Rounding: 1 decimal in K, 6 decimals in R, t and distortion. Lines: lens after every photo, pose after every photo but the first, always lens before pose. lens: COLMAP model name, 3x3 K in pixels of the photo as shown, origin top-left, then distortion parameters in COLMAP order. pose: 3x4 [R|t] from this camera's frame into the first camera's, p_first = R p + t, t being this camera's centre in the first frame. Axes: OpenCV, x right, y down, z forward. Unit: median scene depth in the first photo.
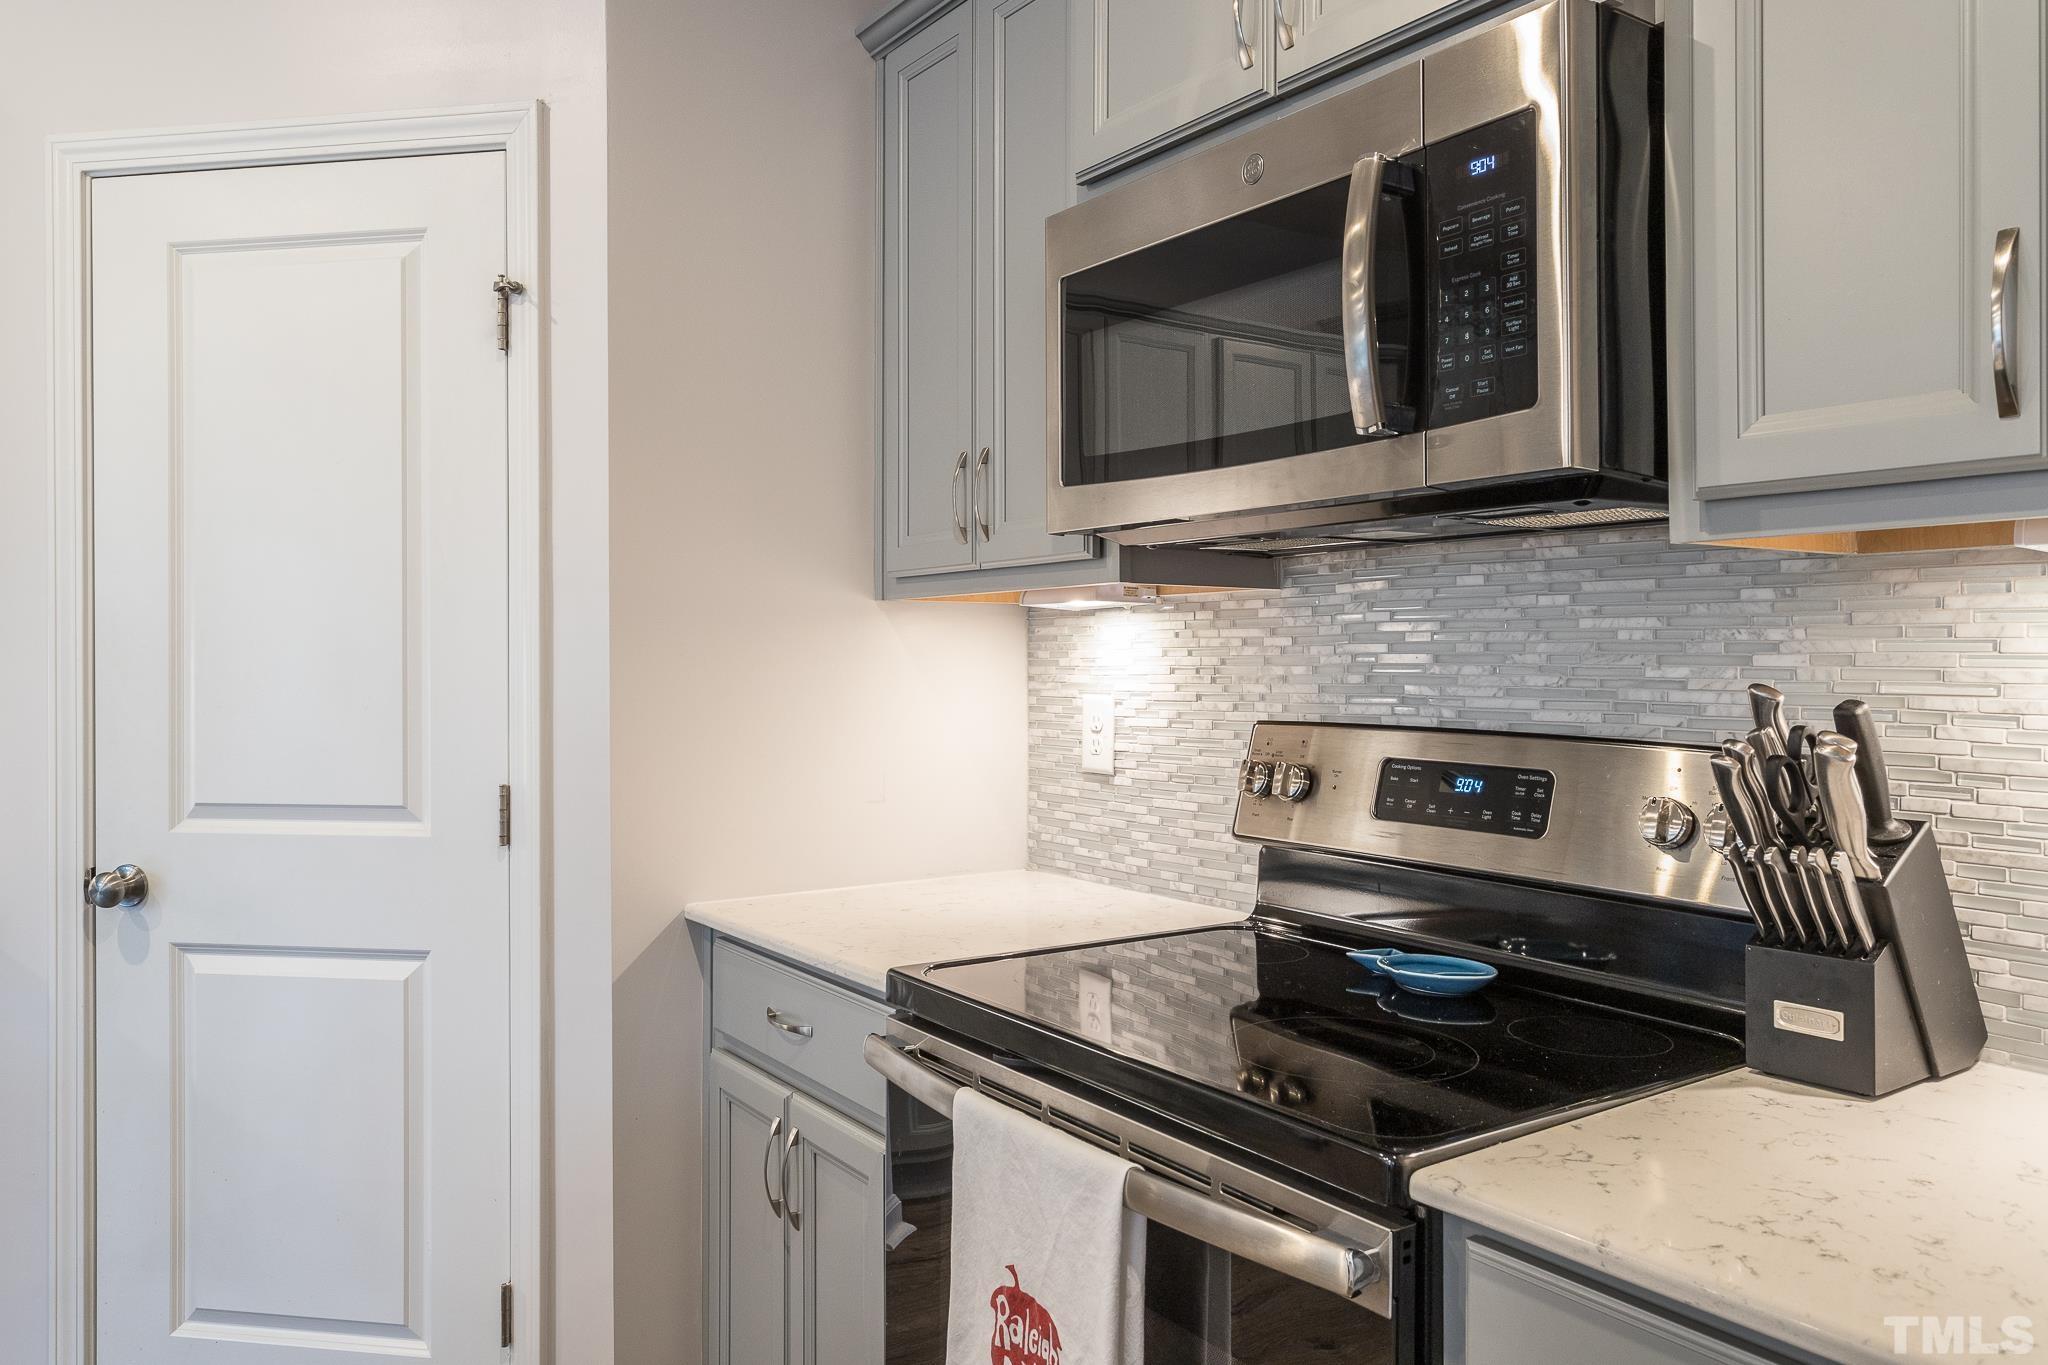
lens RADIAL K [[1472.9, 0, 1024.5], [0, 1472.9, 654.1], [0, 0, 1]] dist [0.003879, 0.001441]
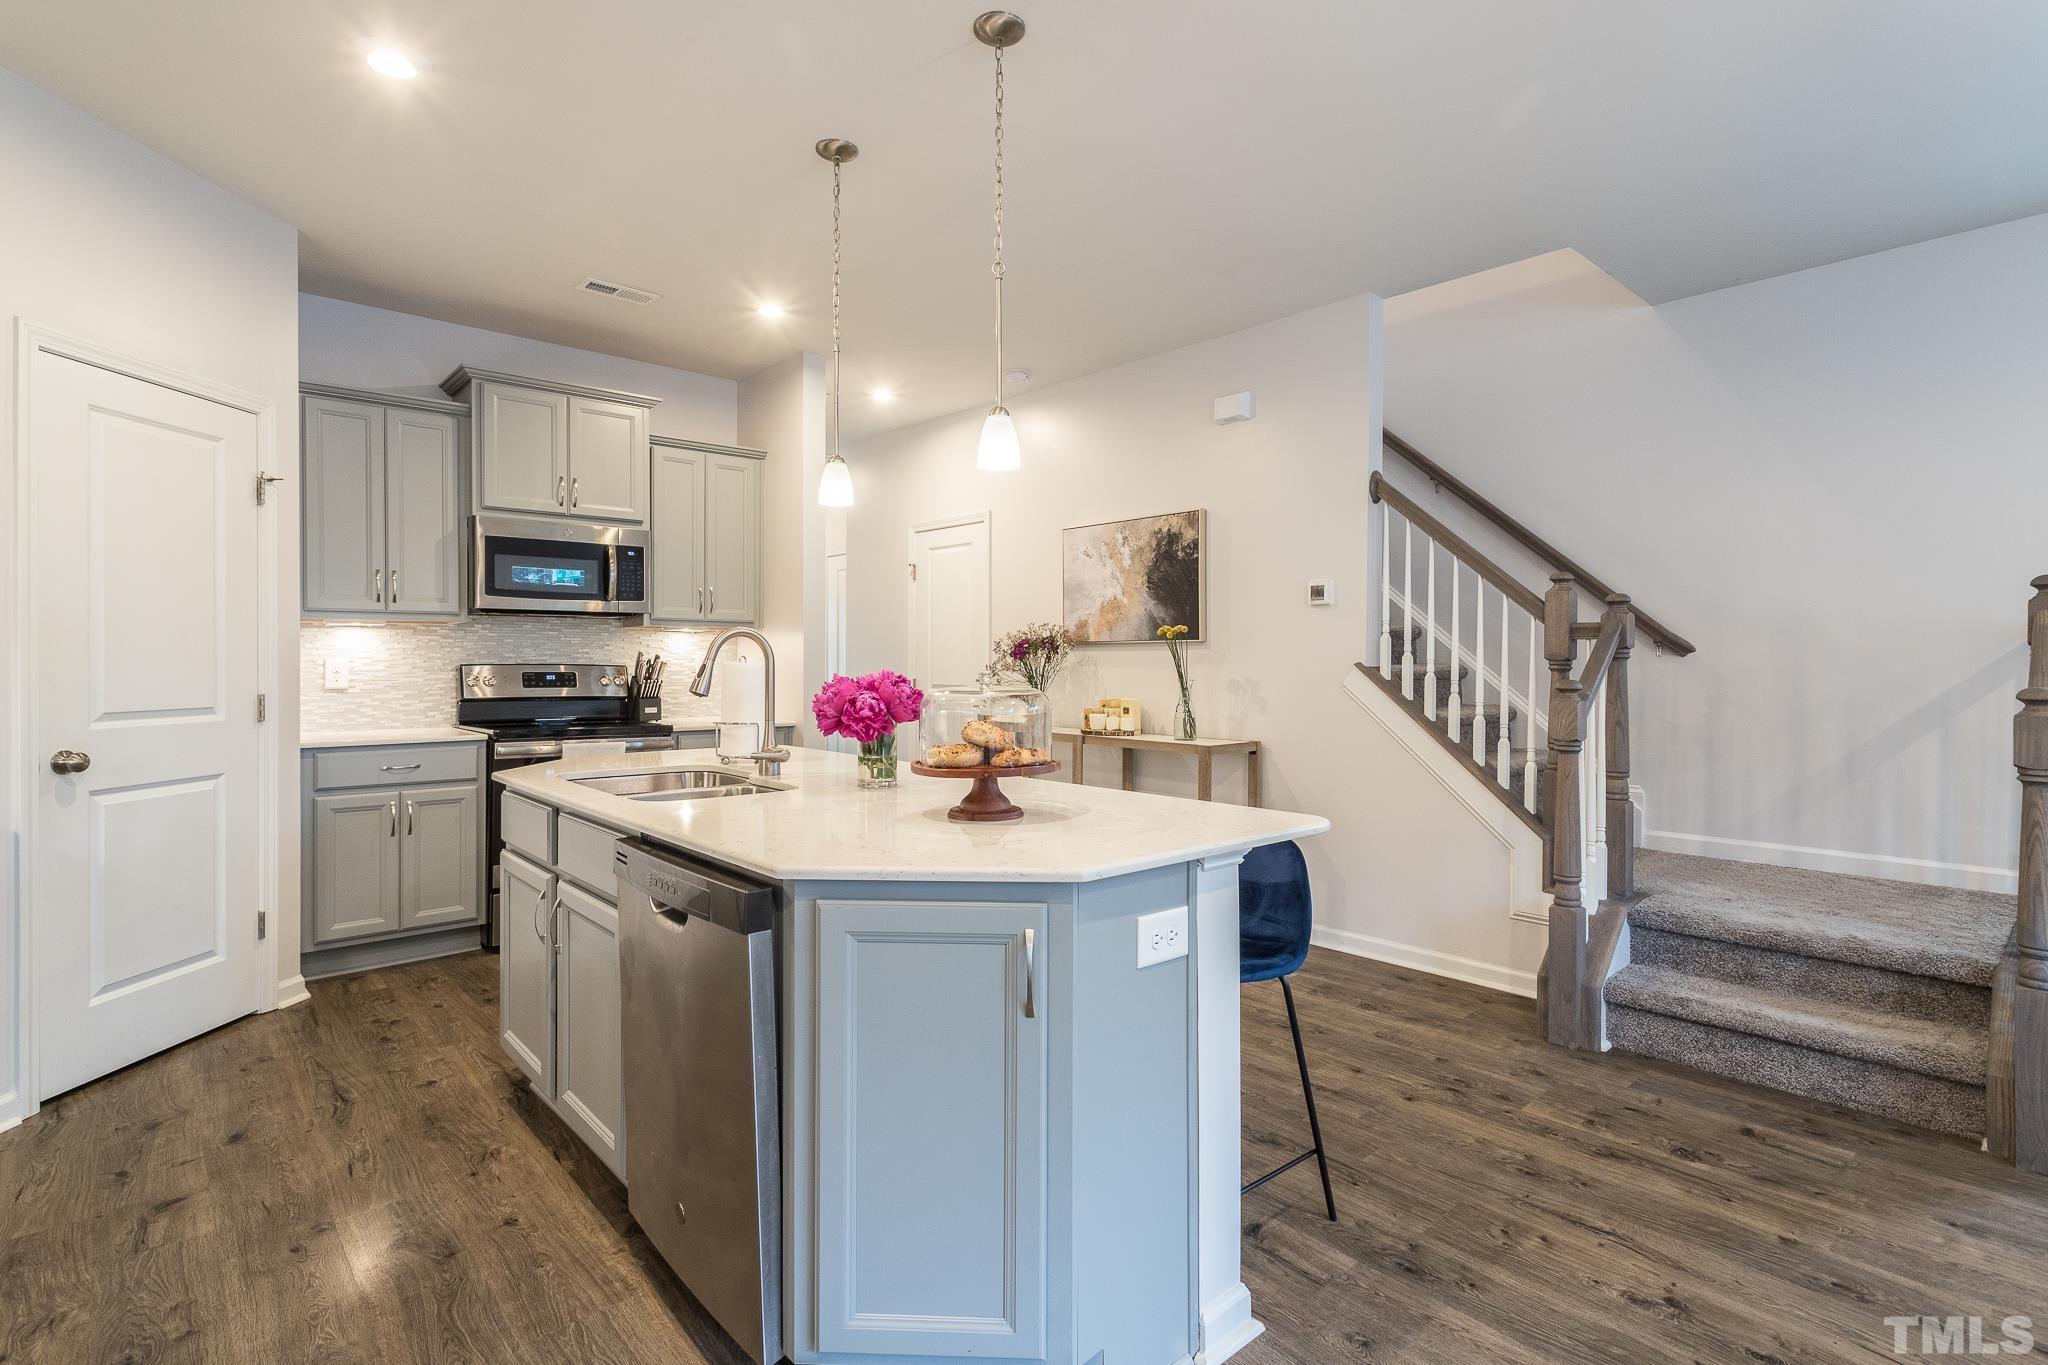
lens RADIAL K [[981.2, 0, 1017.7], [0, 981.2, 667.1], [0, 0, 1]] dist [0.000579, -0.000646]
pose [[-0.116733, -0.001389, 0.993162, -1.934218], [-0.001763, 0.999998, 0.001191, 0.041081], [-0.993162, -0.001612, -0.116735, 0.013074]]
